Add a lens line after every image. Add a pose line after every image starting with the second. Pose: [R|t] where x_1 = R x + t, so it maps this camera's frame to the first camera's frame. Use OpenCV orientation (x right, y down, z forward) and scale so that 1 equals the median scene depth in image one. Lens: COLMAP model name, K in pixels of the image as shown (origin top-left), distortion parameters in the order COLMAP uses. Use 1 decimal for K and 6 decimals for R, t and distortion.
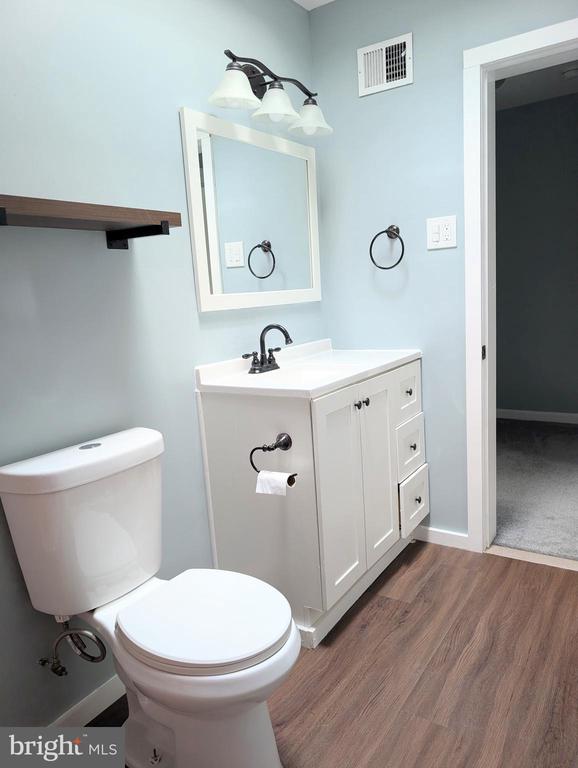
lens RADIAL K [[551.9, 0, 290.0], [0, 551.9, 387.7], [0, 0, 1]] dist [0.017397, -0.025172]
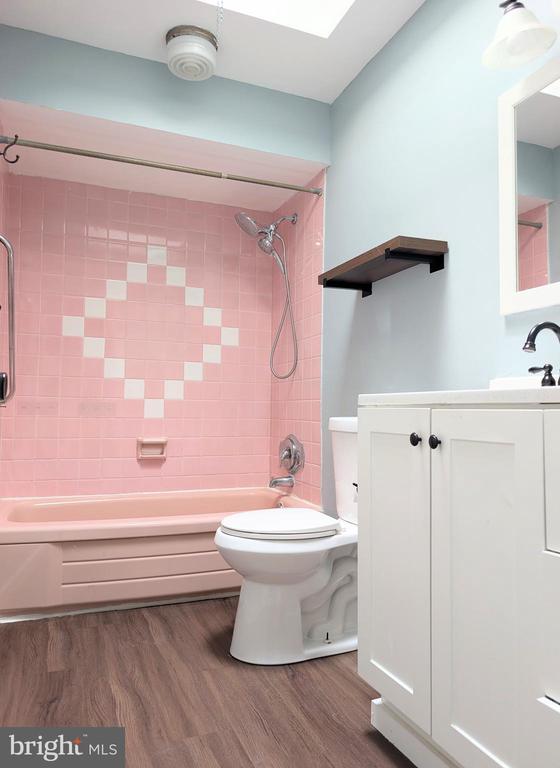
lens RADIAL K [[557.8, 0, 280.0], [0, 557.8, 384.0], [0, 0, 1]] dist [0.001219, 0.000836]
pose [[-0.558460, 0.018148, -0.829333, 0.903284], [-0.118988, 0.987670, 0.101738, -0.094541], [0.820953, 0.155497, -0.549415, 1.458360]]
